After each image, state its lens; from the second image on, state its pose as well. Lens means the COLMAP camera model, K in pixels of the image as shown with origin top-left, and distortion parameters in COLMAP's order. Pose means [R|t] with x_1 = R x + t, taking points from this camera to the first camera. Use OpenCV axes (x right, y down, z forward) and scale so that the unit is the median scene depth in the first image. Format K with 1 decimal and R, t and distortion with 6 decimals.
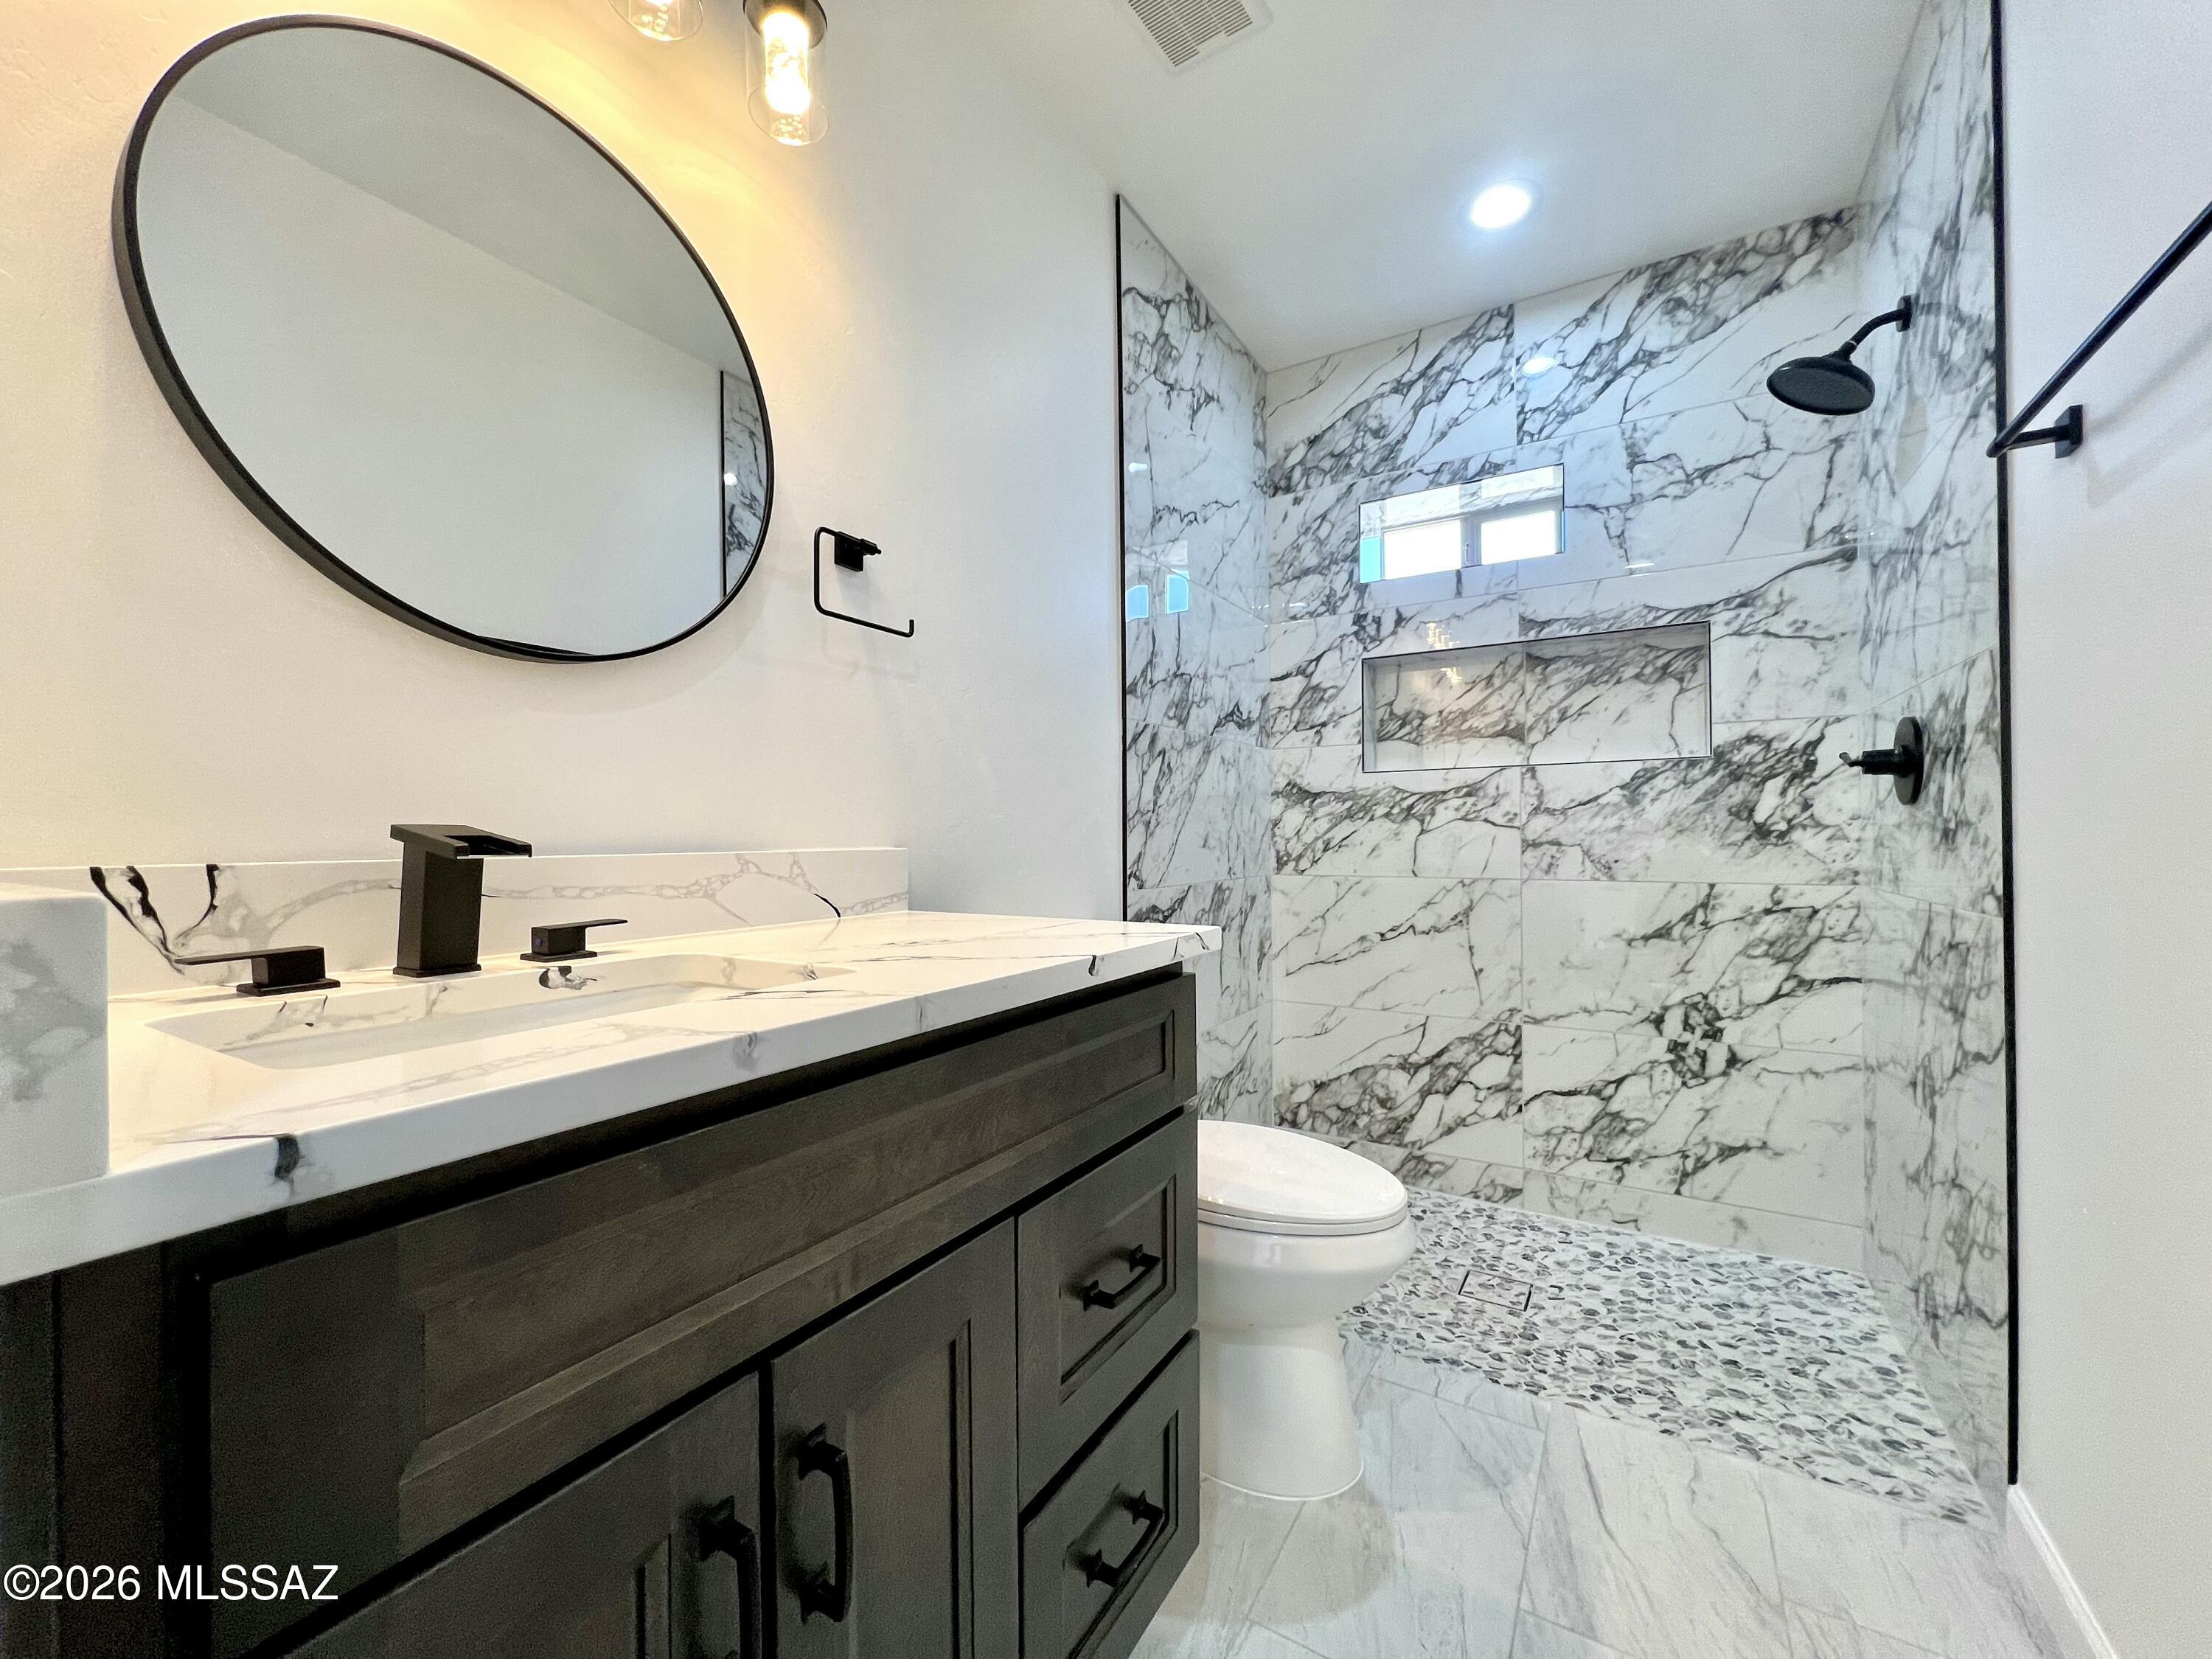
lens RADIAL K [[888.9, 0, 1105.8], [0, 888.9, 837.4], [0, 0, 1]] dist [0.000484, 0.000006]
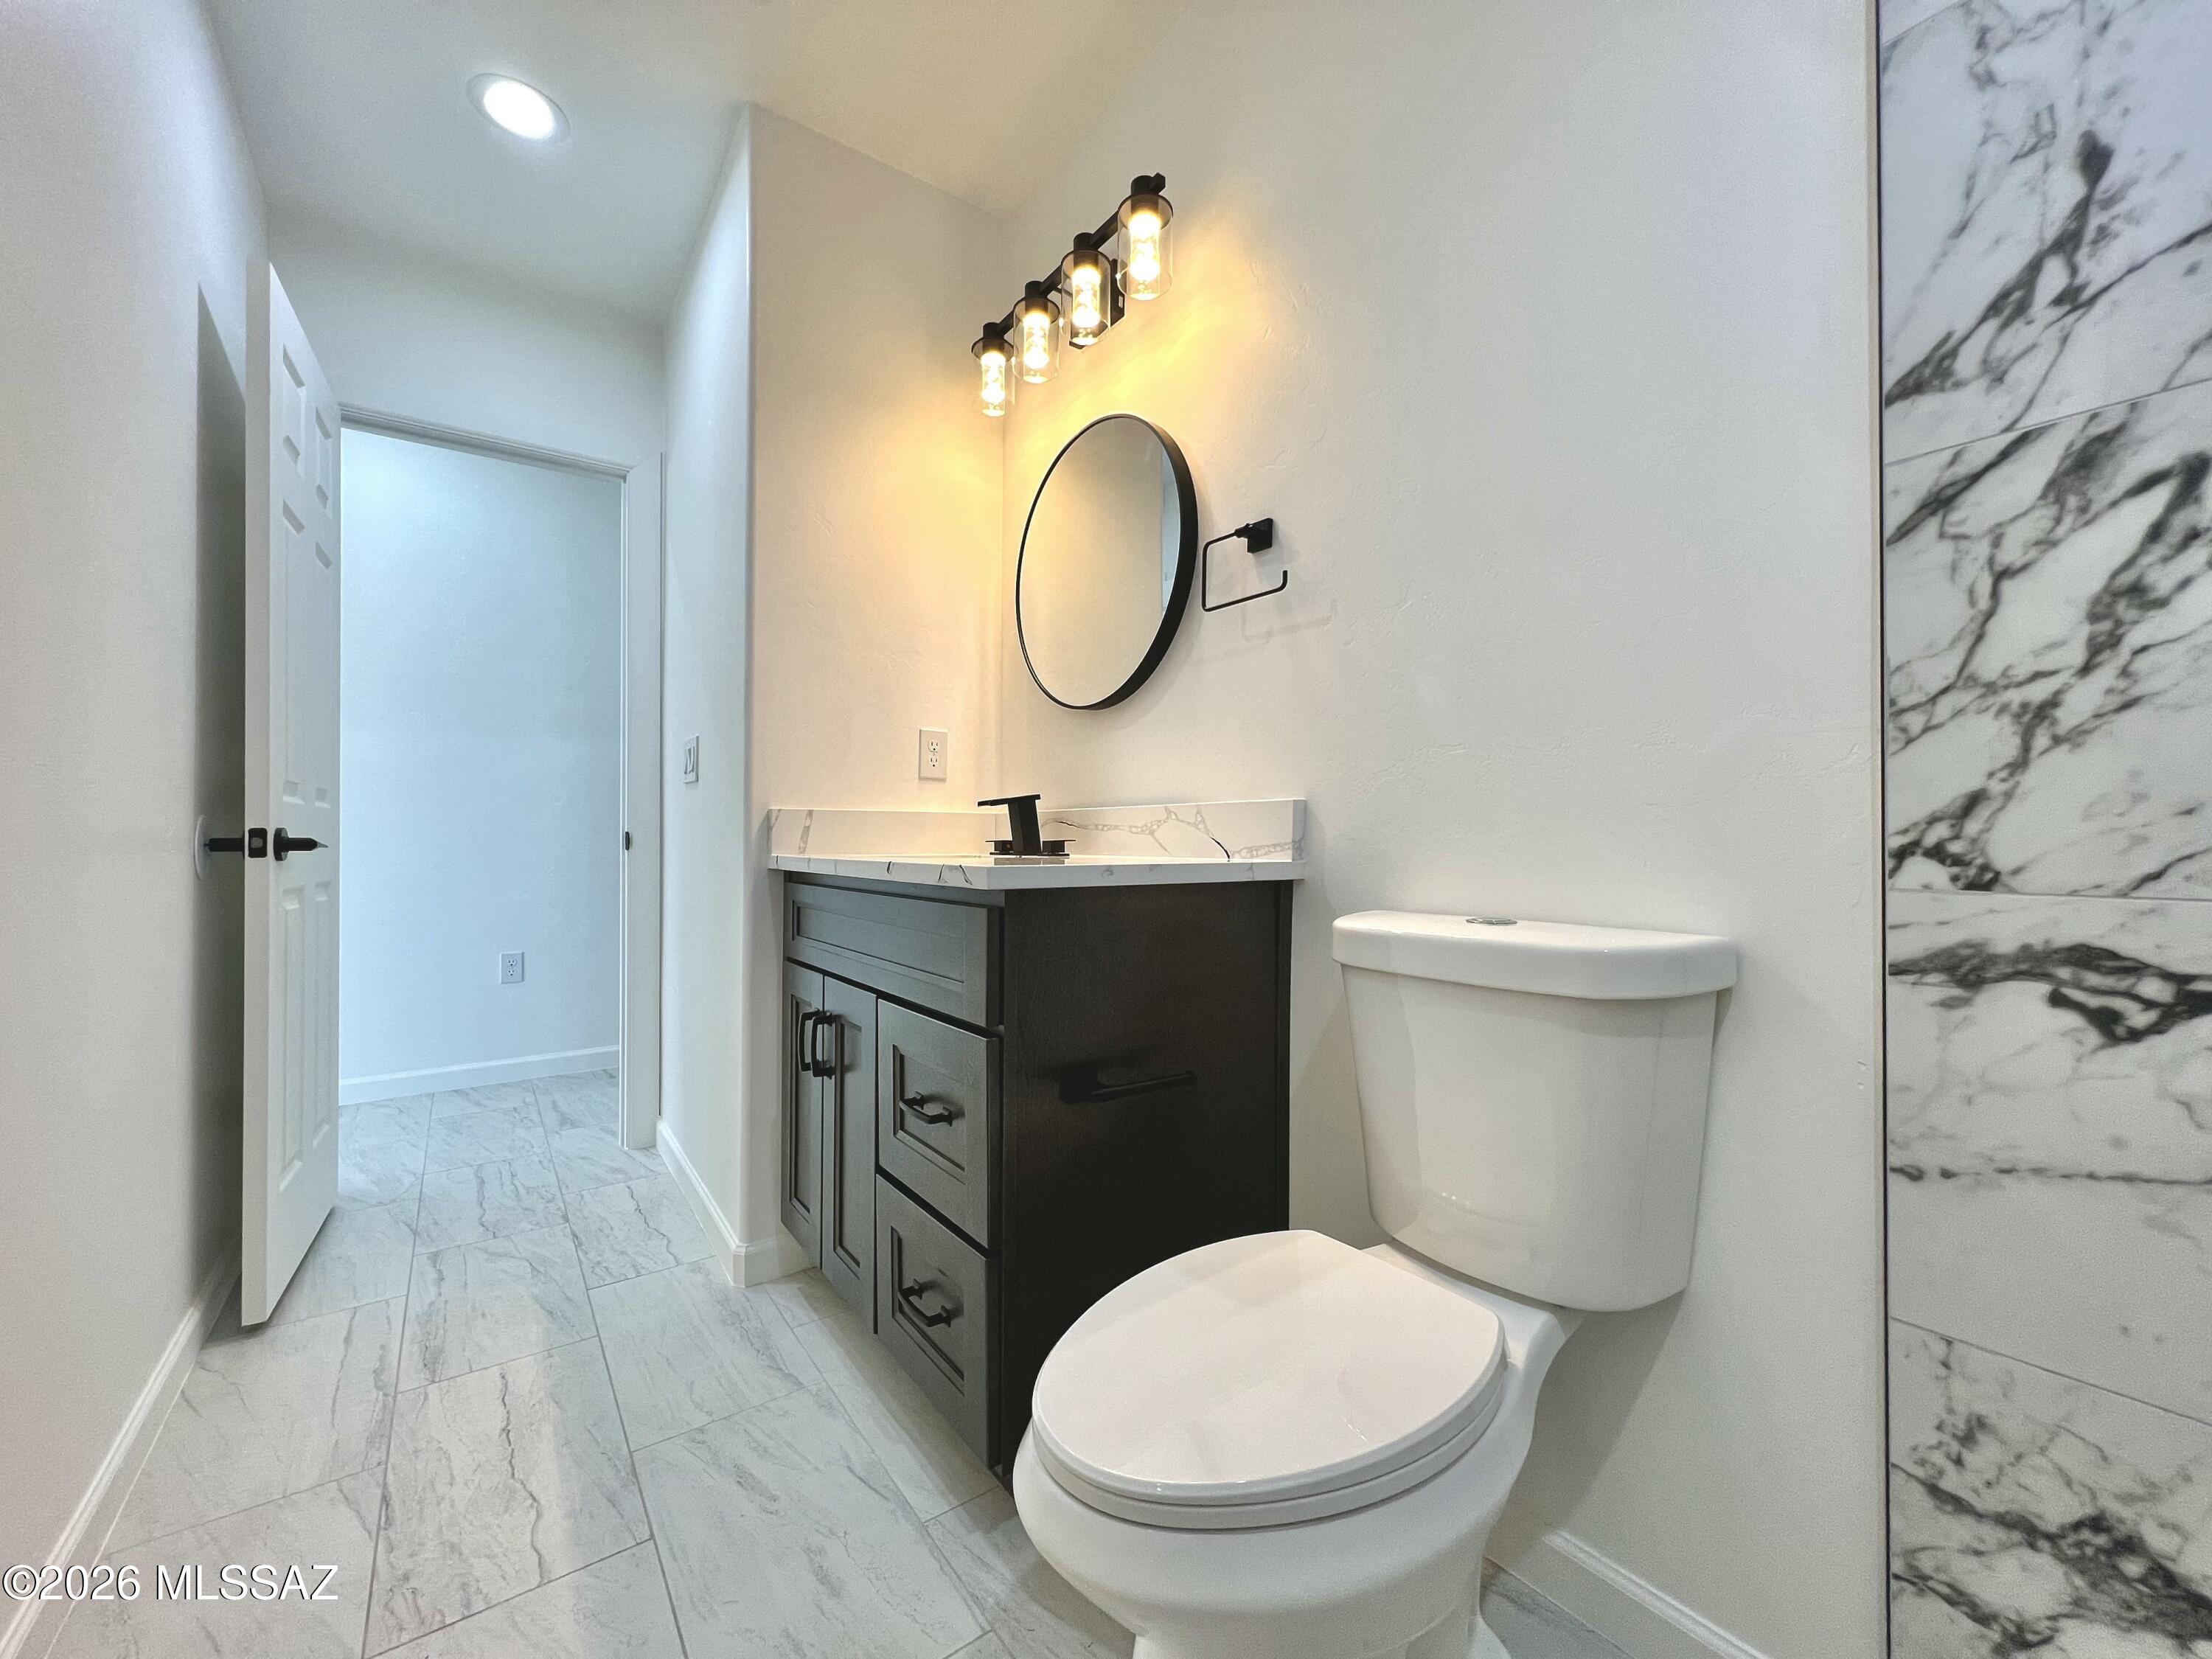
lens RADIAL K [[886.7, 0, 1106.3], [0, 886.7, 828.9], [0, 0, 1]] dist [0.001317, 0.000237]
pose [[-0.387096, 0.000554, -0.922039, 0.522001], [0.003954, 0.999992, -0.001059, 0.031098], [0.922031, -0.004055, -0.387095, 0.801076]]
